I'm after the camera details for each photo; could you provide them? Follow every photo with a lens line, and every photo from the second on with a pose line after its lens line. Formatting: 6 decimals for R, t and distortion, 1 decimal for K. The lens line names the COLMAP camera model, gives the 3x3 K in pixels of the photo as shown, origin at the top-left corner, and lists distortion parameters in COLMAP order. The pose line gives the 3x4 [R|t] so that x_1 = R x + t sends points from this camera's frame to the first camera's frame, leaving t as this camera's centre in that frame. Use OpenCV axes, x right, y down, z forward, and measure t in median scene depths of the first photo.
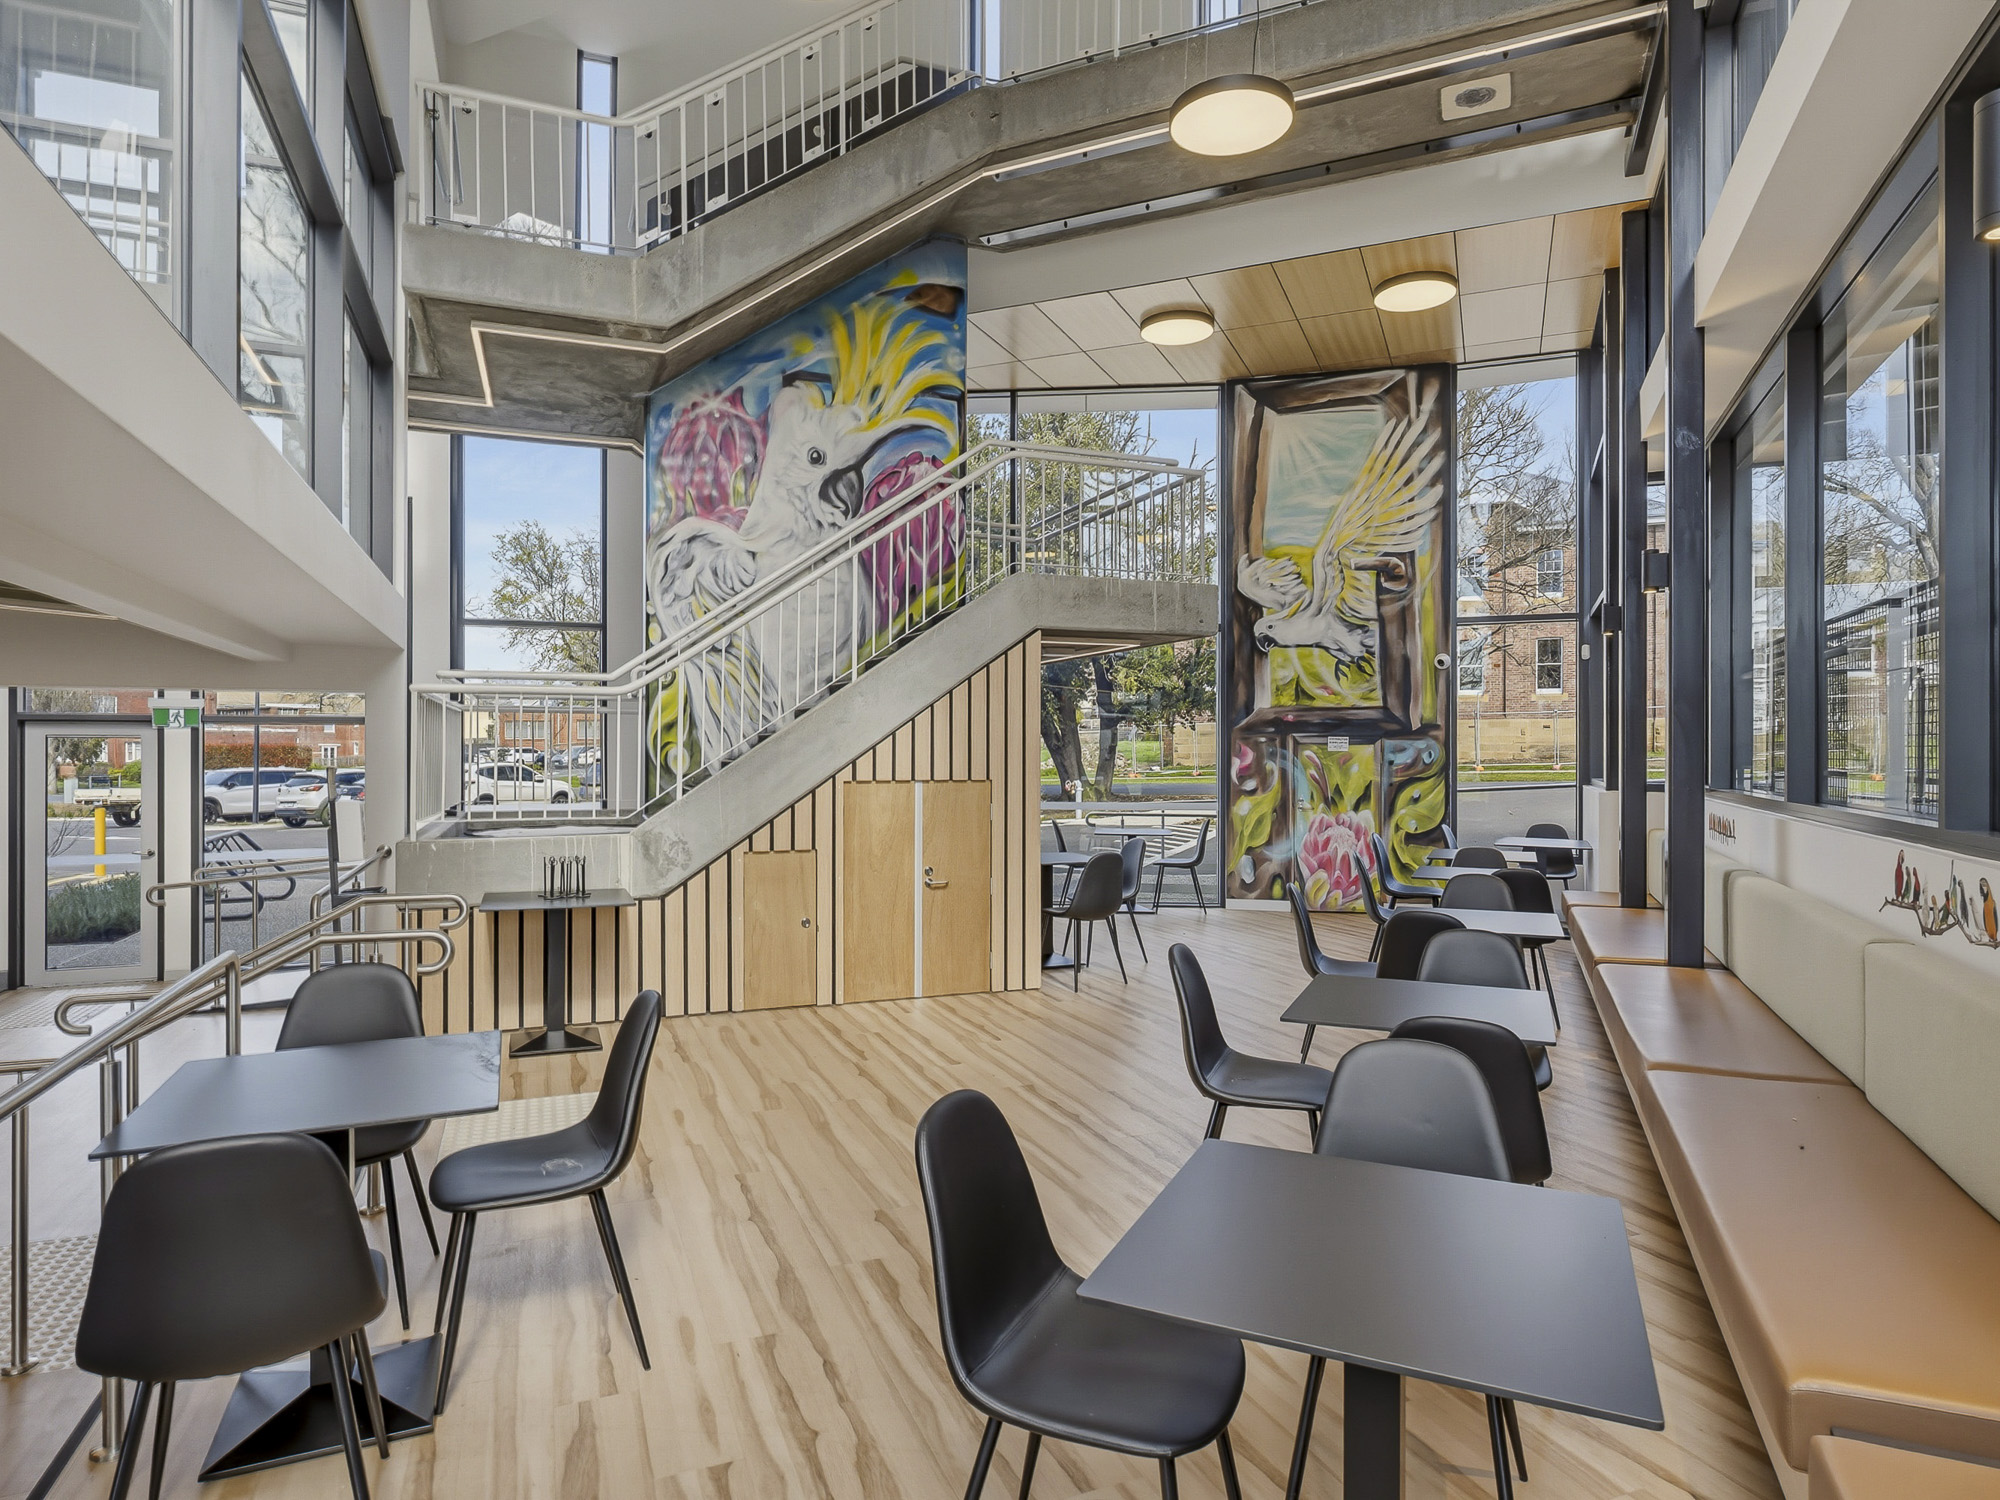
lens RADIAL K [[1127.1, 0, 1000.0], [0, 1127.1, 750.0], [0, 0, 1]] dist [-0.001693, -0.000431]
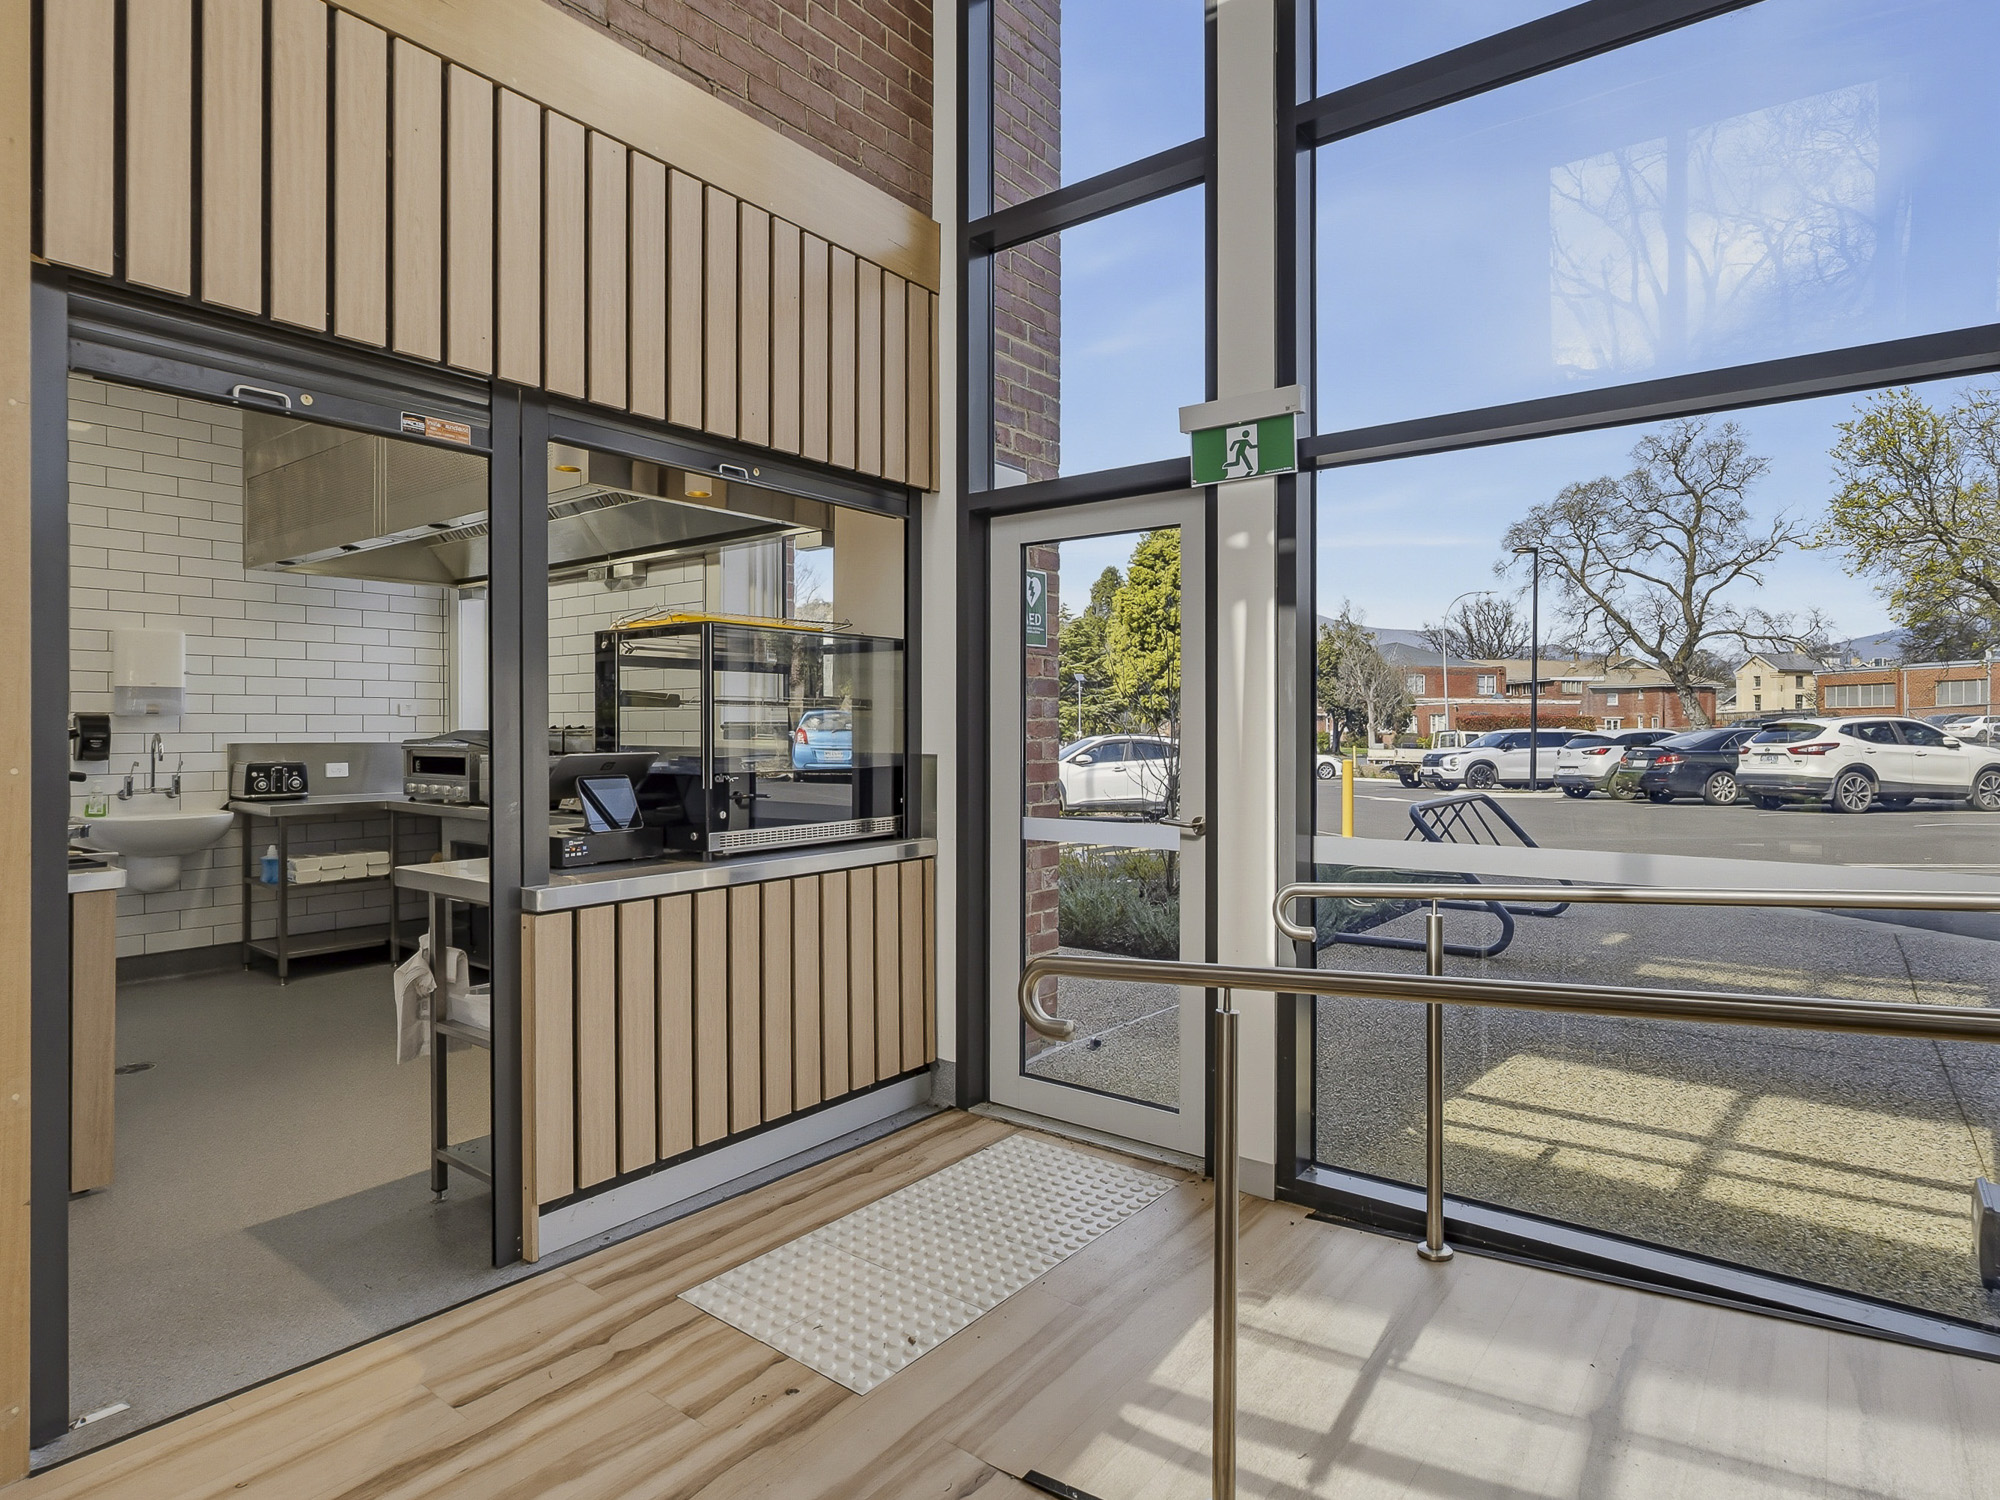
lens RADIAL K [[1099.6, 0, 1000.0], [0, 1099.6, 750.0], [0, 0, 1]] dist [0.001513, 0.000325]
pose [[0.503418, 0.016229, -0.863890, -0.133526], [0.000403, 0.999819, 0.019018, 0.016673], [0.864043, -0.009922, 0.503321, 0.215493]]
